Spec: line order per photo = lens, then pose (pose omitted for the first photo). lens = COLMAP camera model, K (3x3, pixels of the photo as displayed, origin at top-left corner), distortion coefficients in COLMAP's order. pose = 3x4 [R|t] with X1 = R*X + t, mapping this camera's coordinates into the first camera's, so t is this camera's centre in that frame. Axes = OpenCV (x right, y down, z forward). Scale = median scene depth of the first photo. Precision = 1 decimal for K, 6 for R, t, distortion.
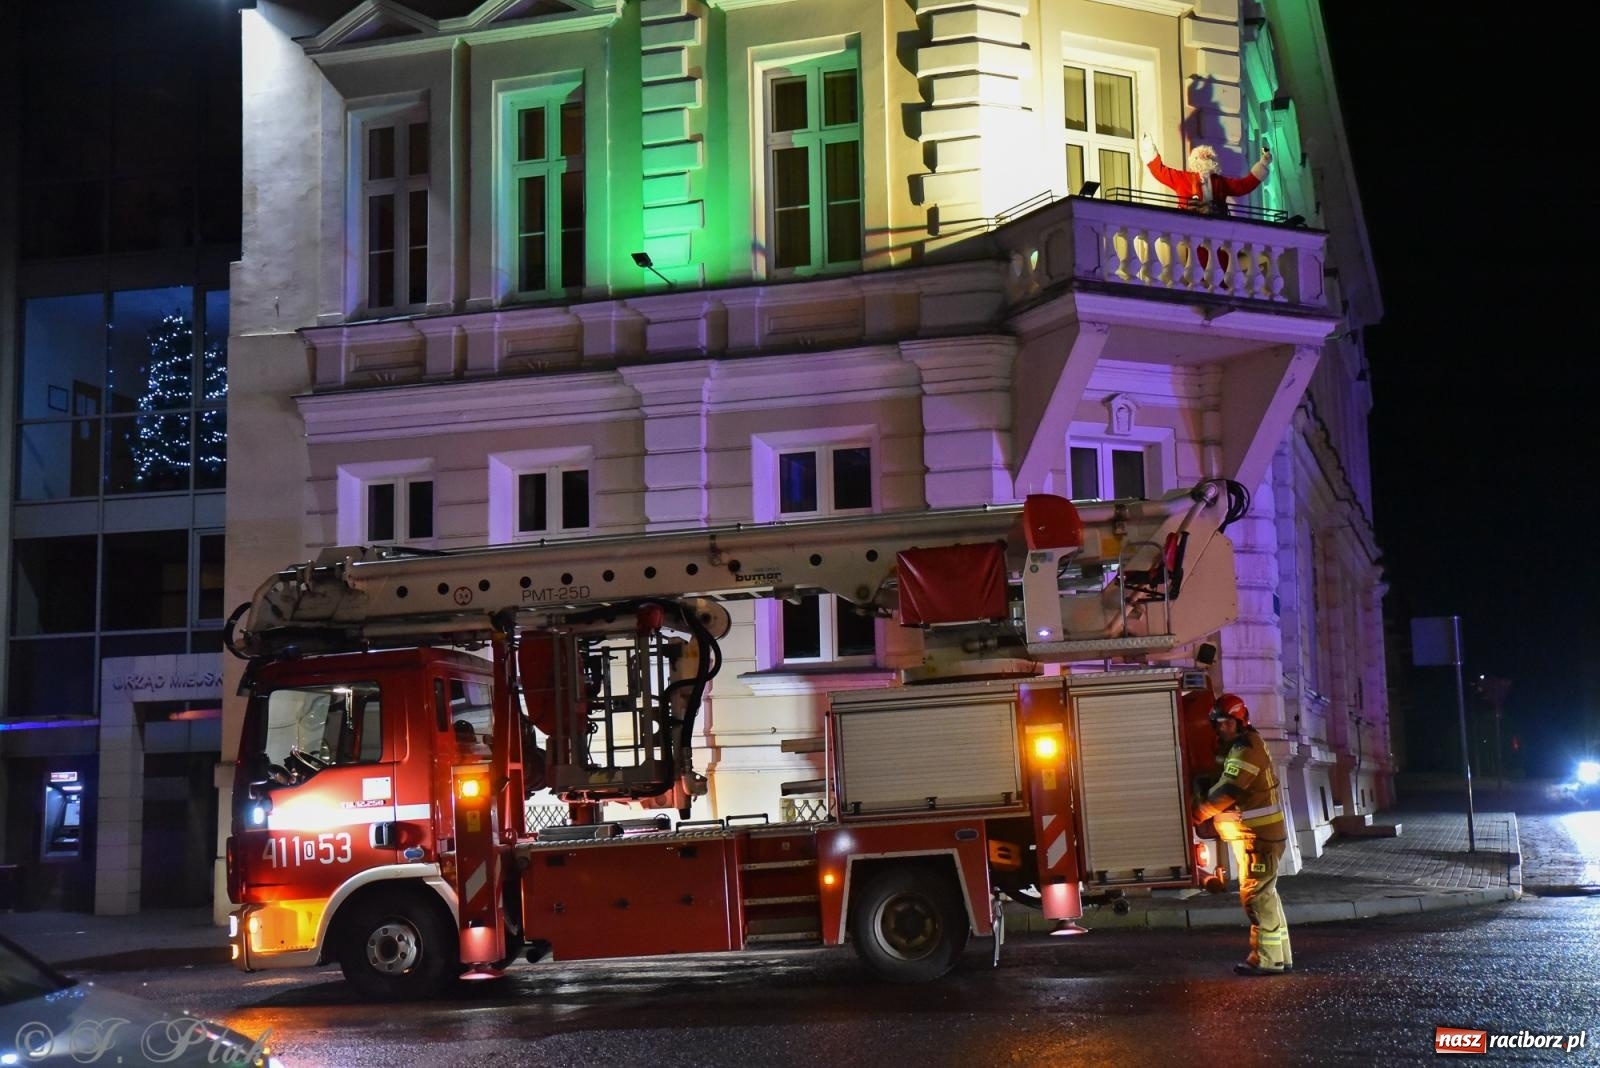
lens RADIAL K [[2207.1, 0, 846.2], [0, 2207.1, 513.6], [0, 0, 1]] dist [0.081977, 0.072742]
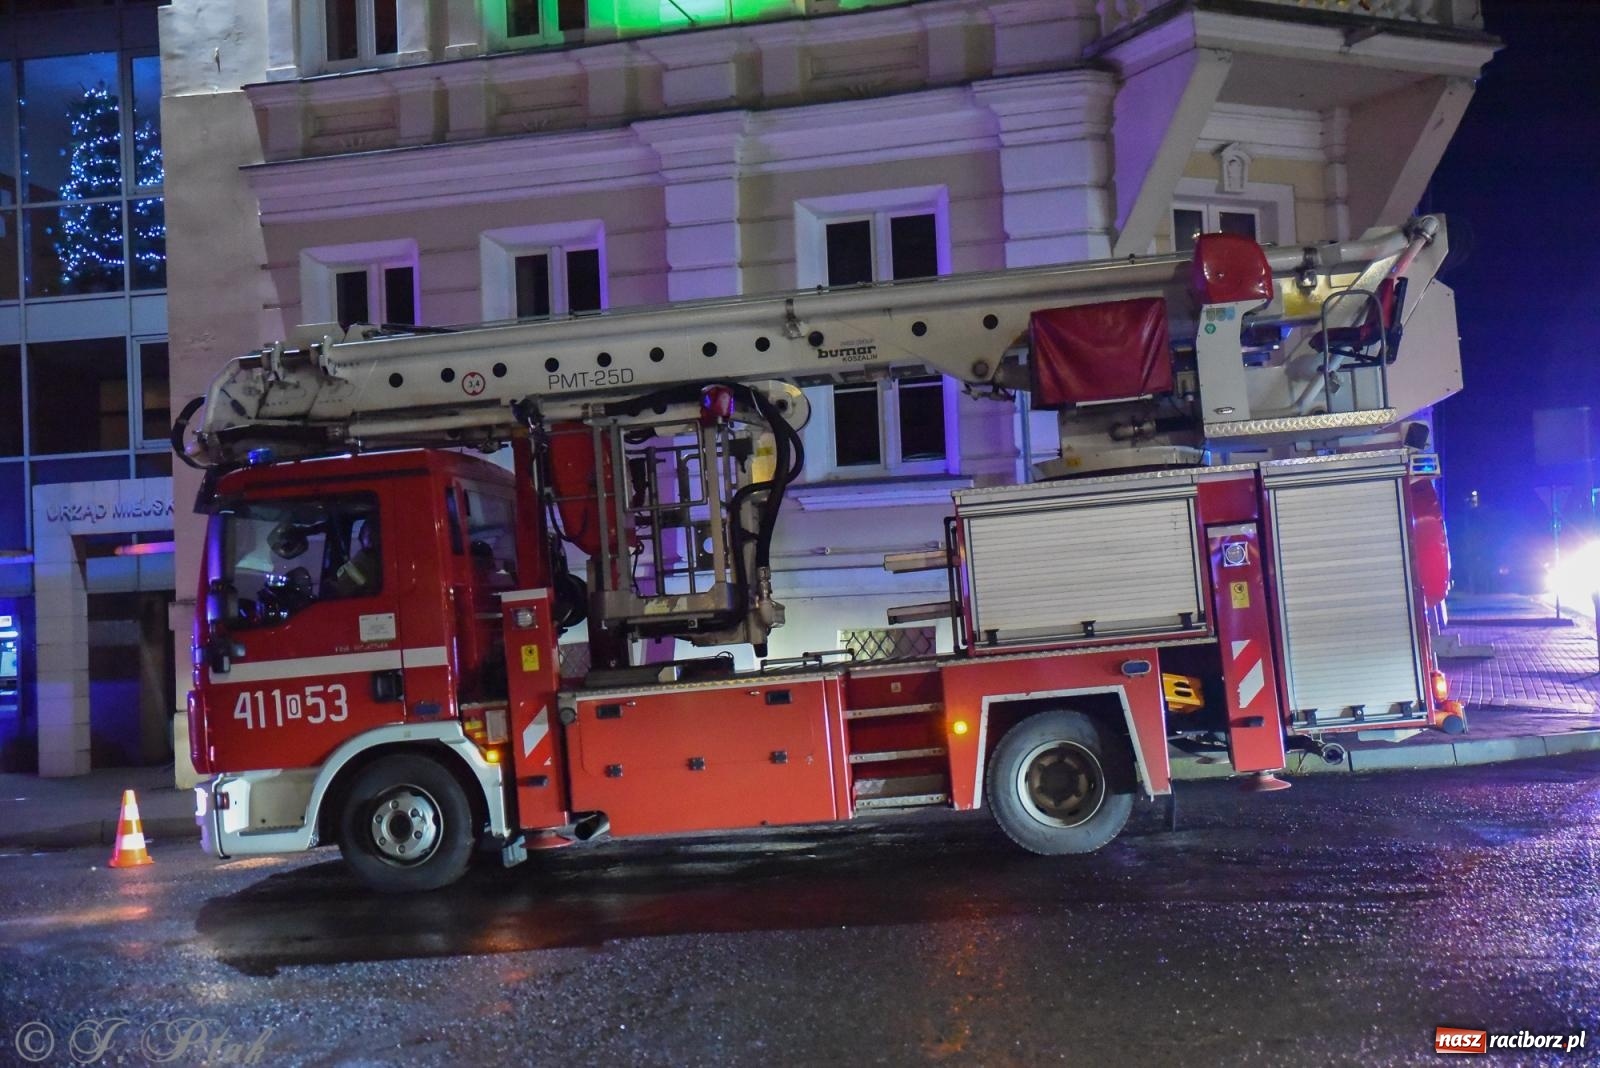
lens RADIAL K [[2207.1, 0, 846.2], [0, 2207.1, 513.6], [0, 0, 1]] dist [0.081977, 0.072742]
pose [[0.999571, -0.020822, 0.020584, -0.042658], [0.019220, 0.996984, 0.075193, 0.019961], [-0.022087, -0.074765, 0.996957, 0.151977]]
